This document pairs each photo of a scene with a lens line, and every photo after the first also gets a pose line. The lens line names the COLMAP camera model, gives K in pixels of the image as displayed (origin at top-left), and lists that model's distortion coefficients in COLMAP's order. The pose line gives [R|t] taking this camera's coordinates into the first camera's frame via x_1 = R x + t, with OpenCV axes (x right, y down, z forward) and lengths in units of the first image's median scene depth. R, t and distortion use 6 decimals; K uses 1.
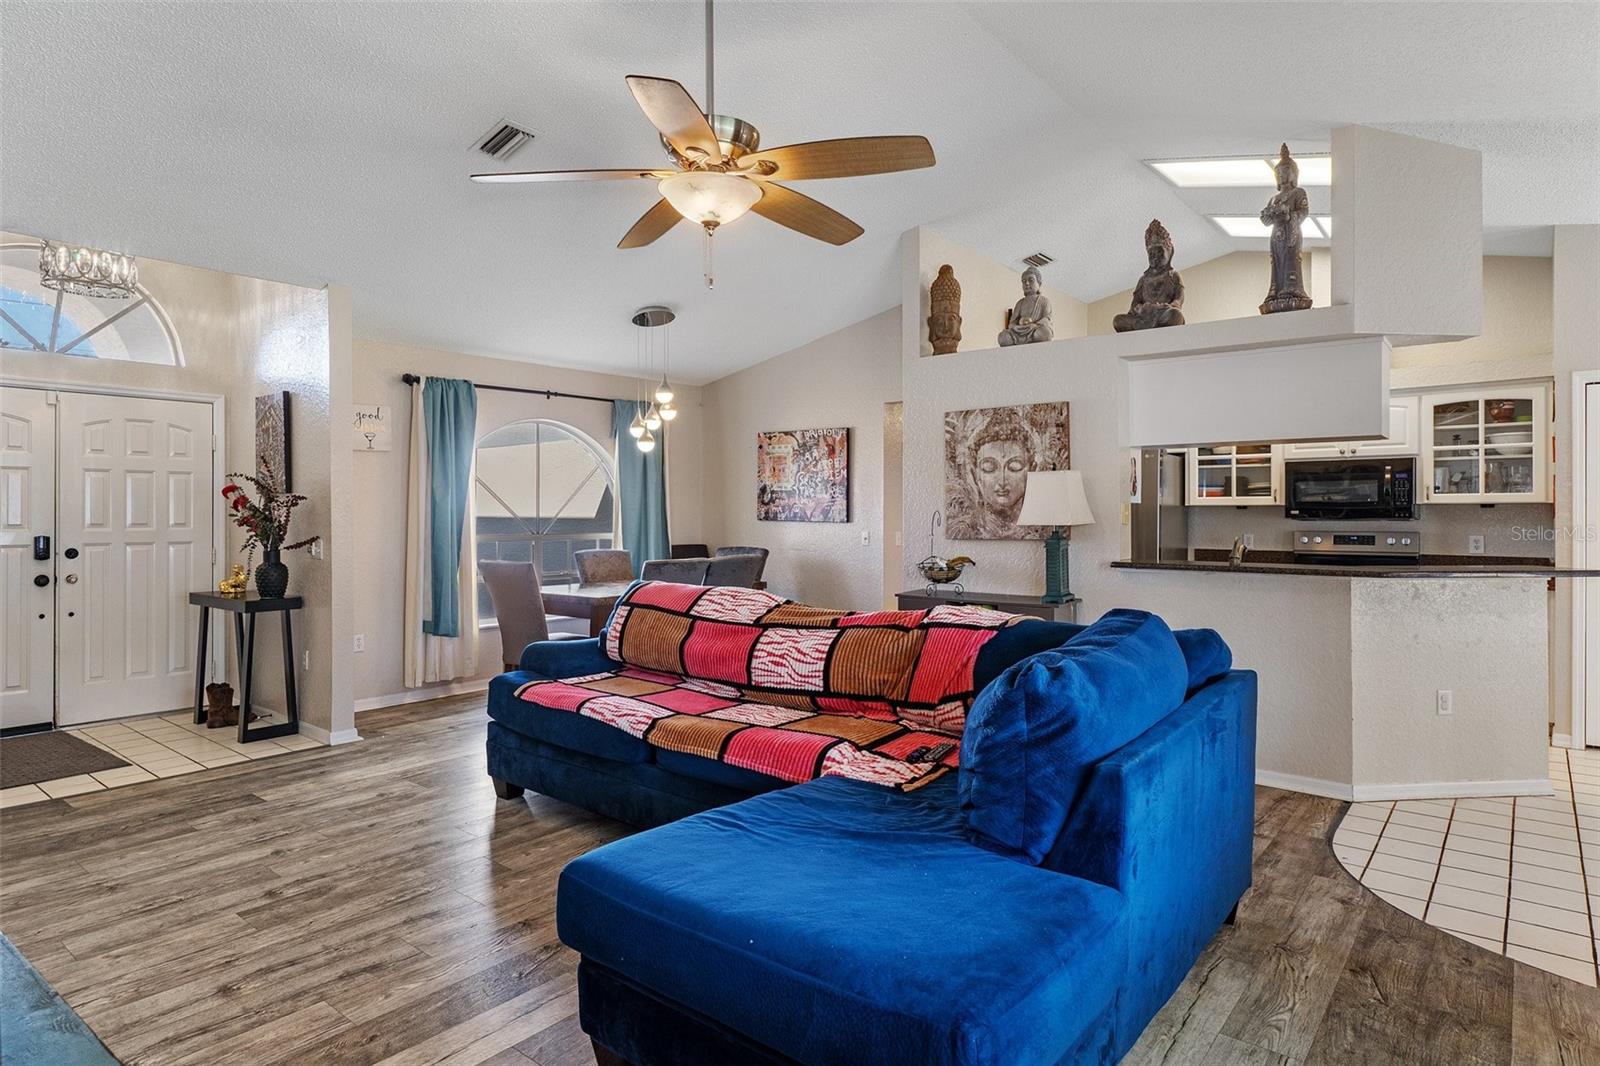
lens RADIAL K [[892.6, 0, 790.9], [0, 892.6, 506.1], [0, 0, 1]] dist [0.000060, -0.000420]
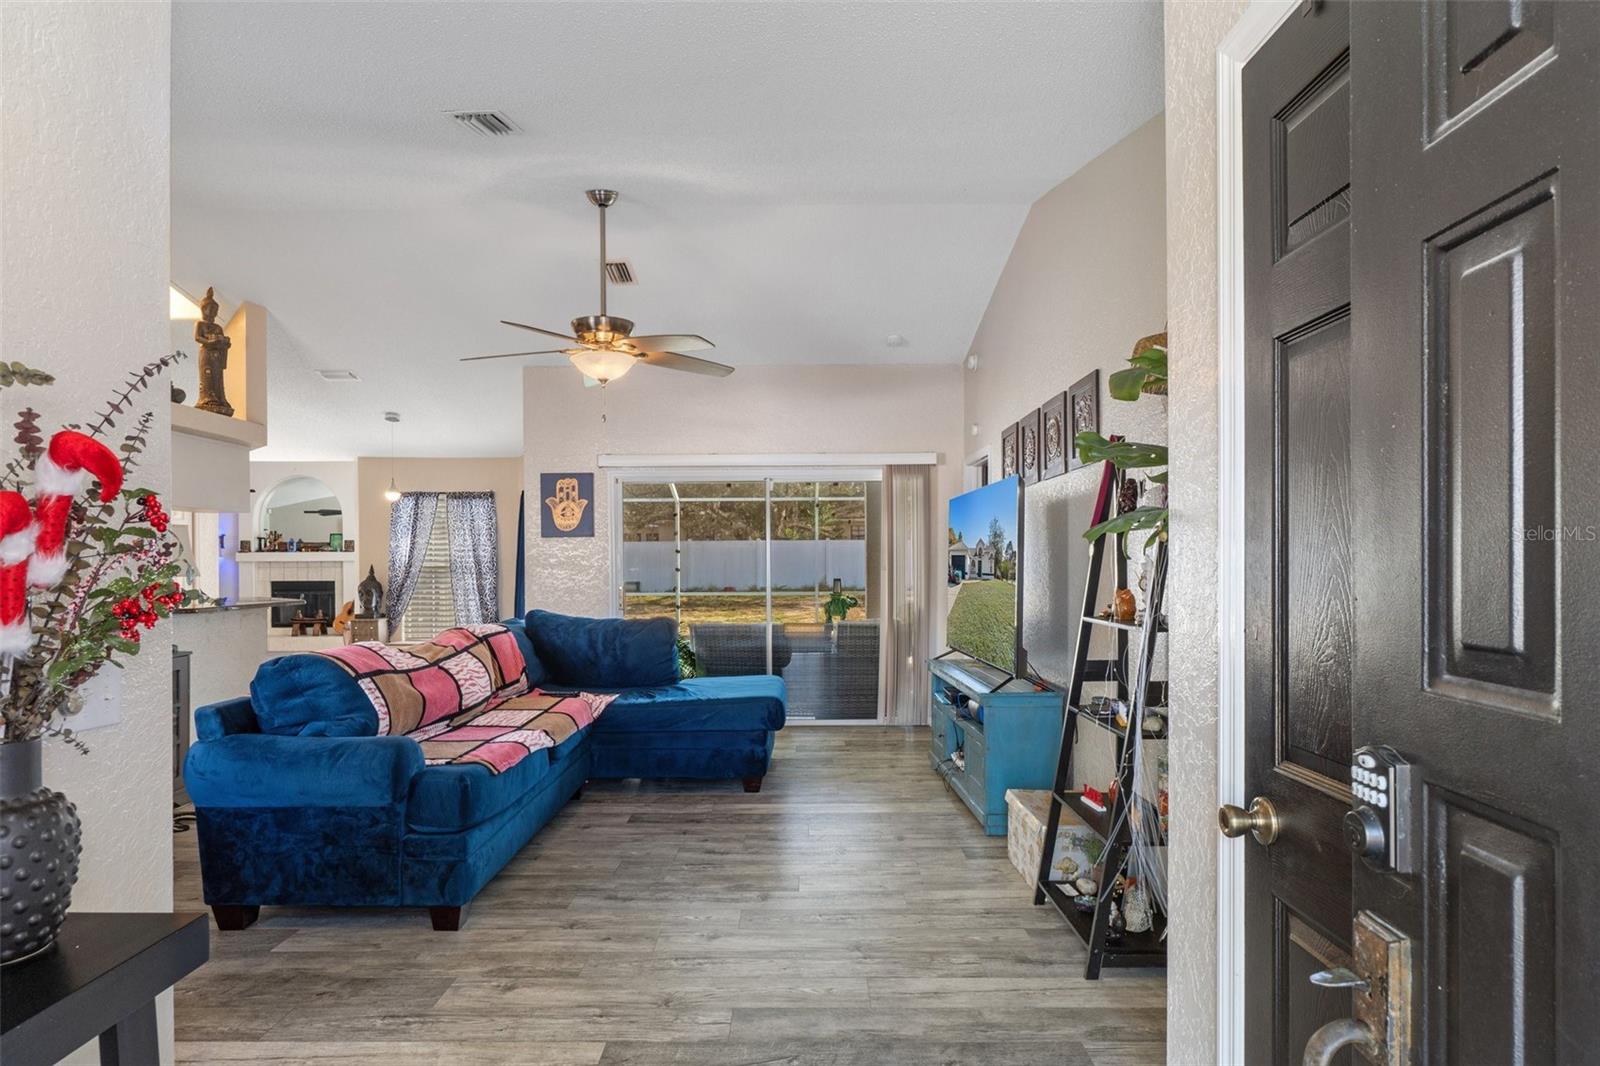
lens RADIAL K [[911.2, 0, 792.2], [0, 911.2, 564.5], [0, 0, 1]] dist [-0.001516, 0.000146]
pose [[-0.625242, -0.000464, 0.780431, -0.900436], [-0.002329, 0.999996, -0.001271, 0.006140], [-0.780427, -0.002612, -0.625241, 1.012591]]
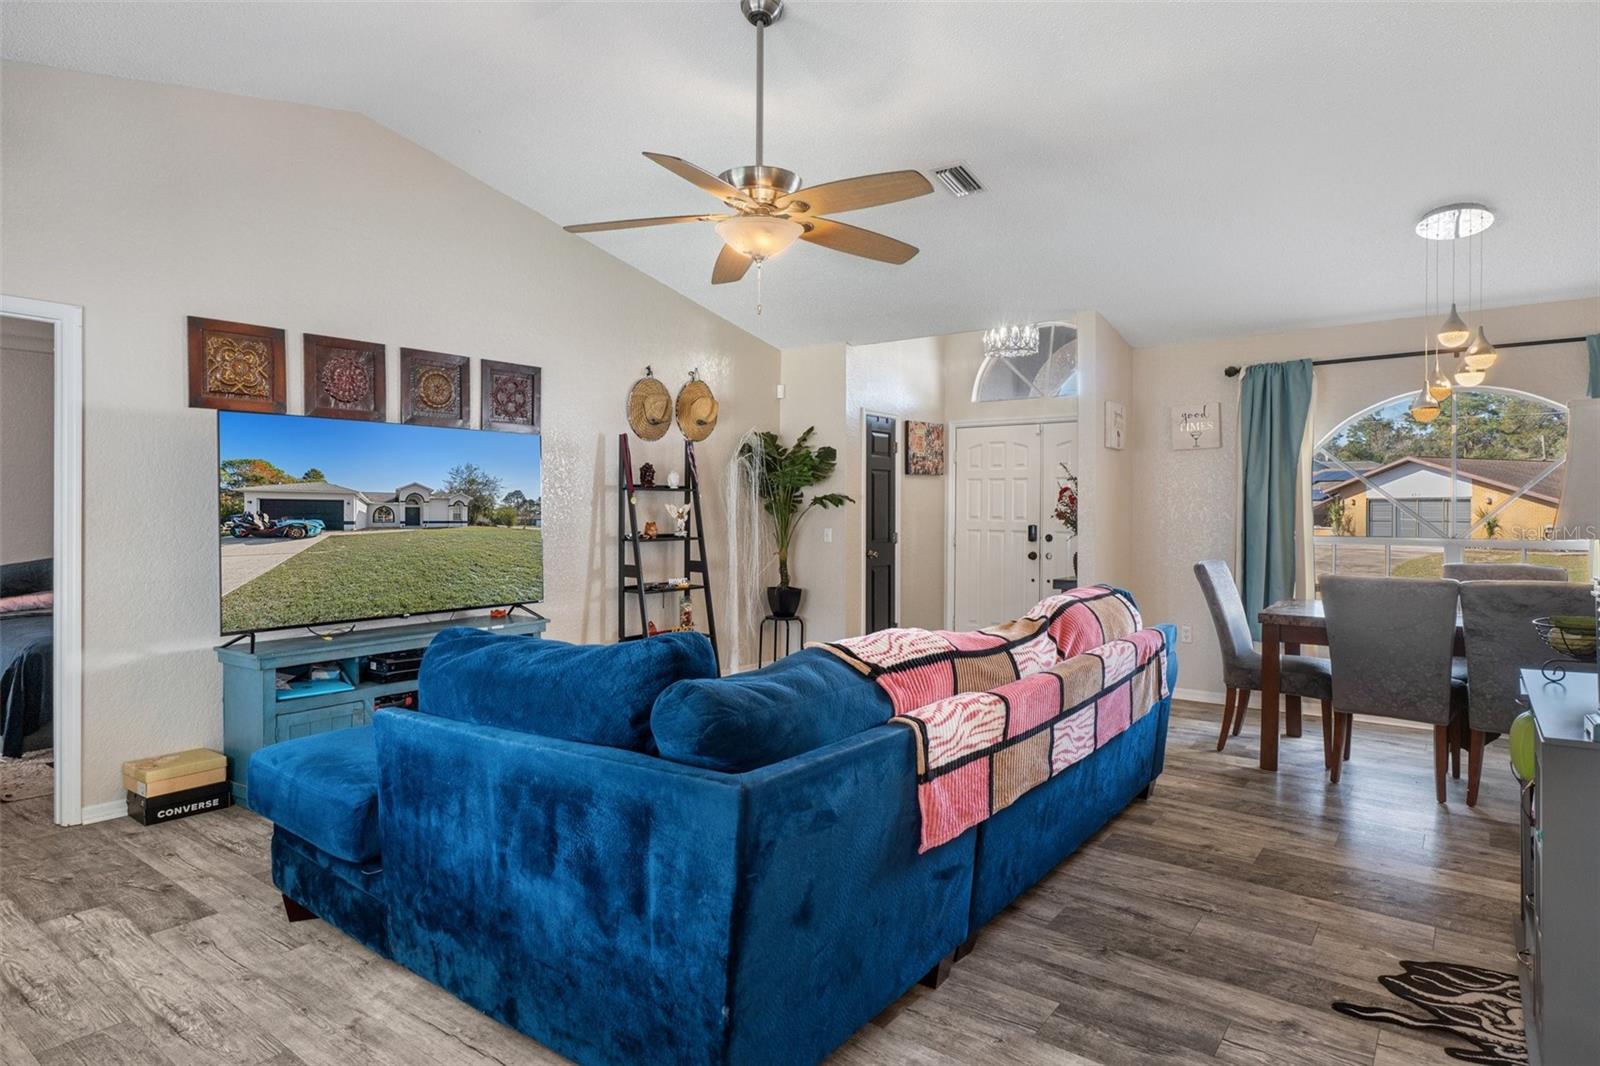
lens RADIAL K [[884.5, 0, 823.5], [0, 884.5, 526.4], [0, 0, 1]] dist [0.000027, -0.000513]
pose [[0.050589, 0.029023, -0.998298, 0.620551], [-0.004127, 0.999575, 0.028851, -0.007714], [0.998711, 0.002661, 0.050687, 0.599733]]
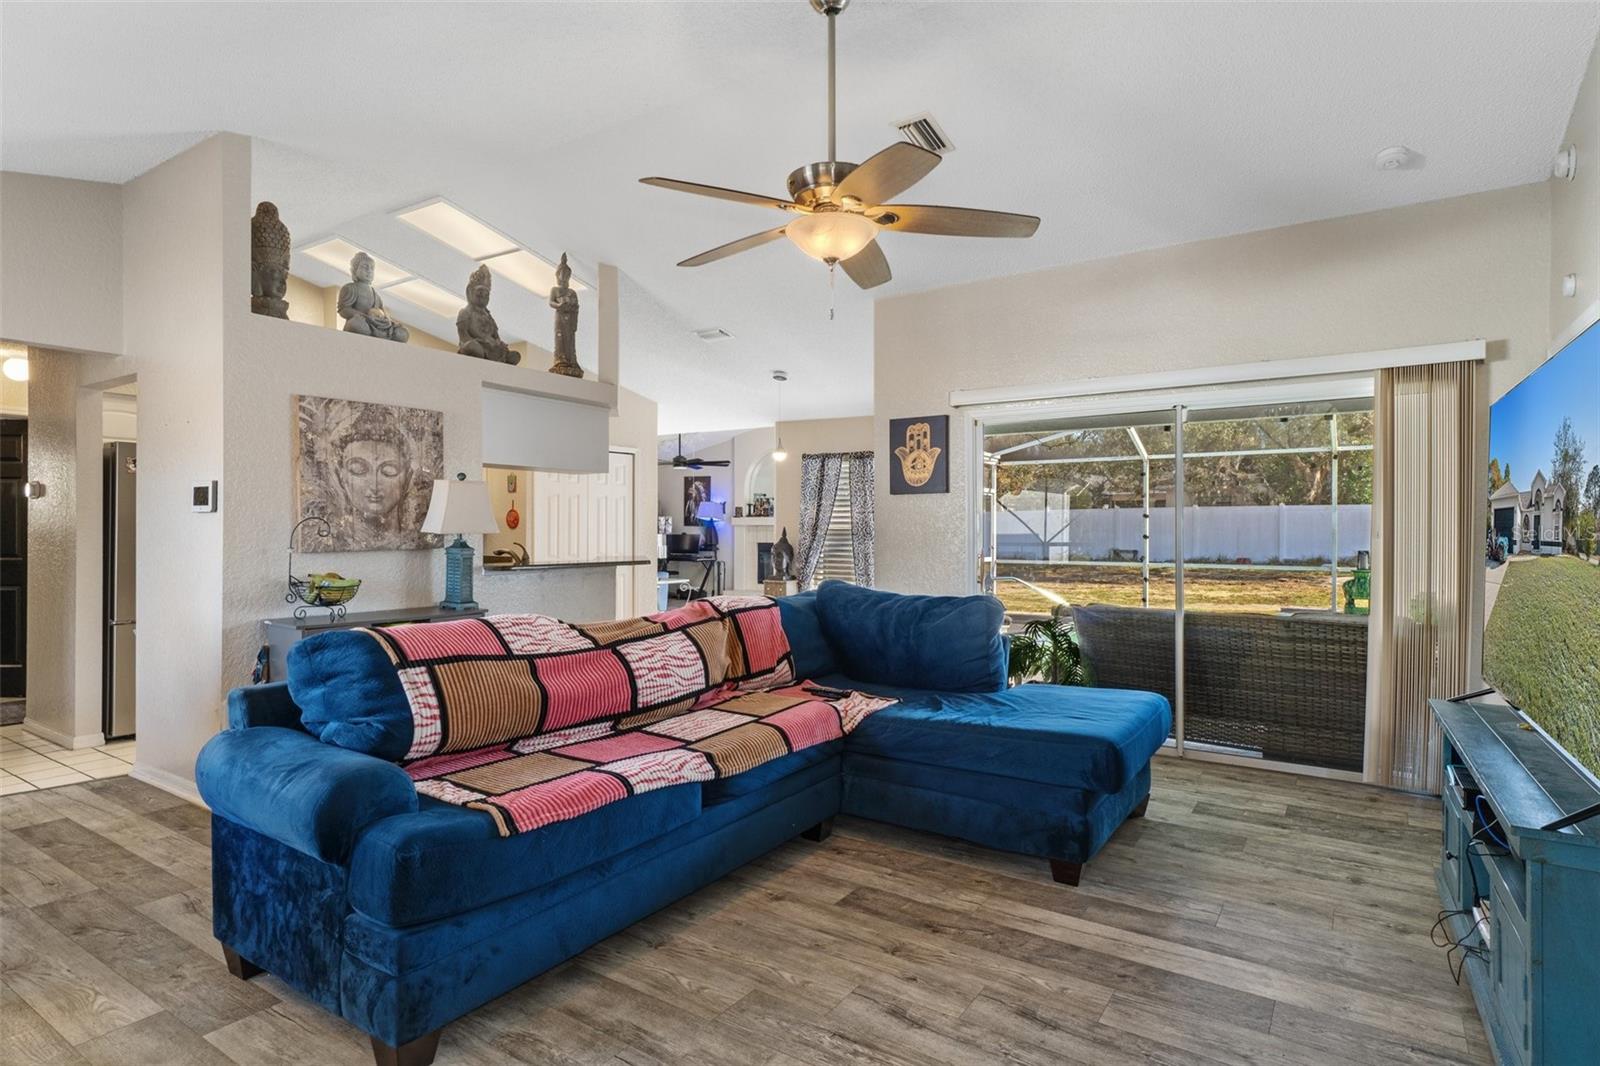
lens RADIAL K [[840.9, 0, 793.3], [0, 840.9, 527.9], [0, 0, 1]] dist [0.005366, -0.001294]
pose [[-0.090659, 0.001321, 0.995881, -0.653514], [-0.011146, 0.999935, -0.002341, 0.011791], [-0.995820, -0.011313, -0.090639, 0.660556]]
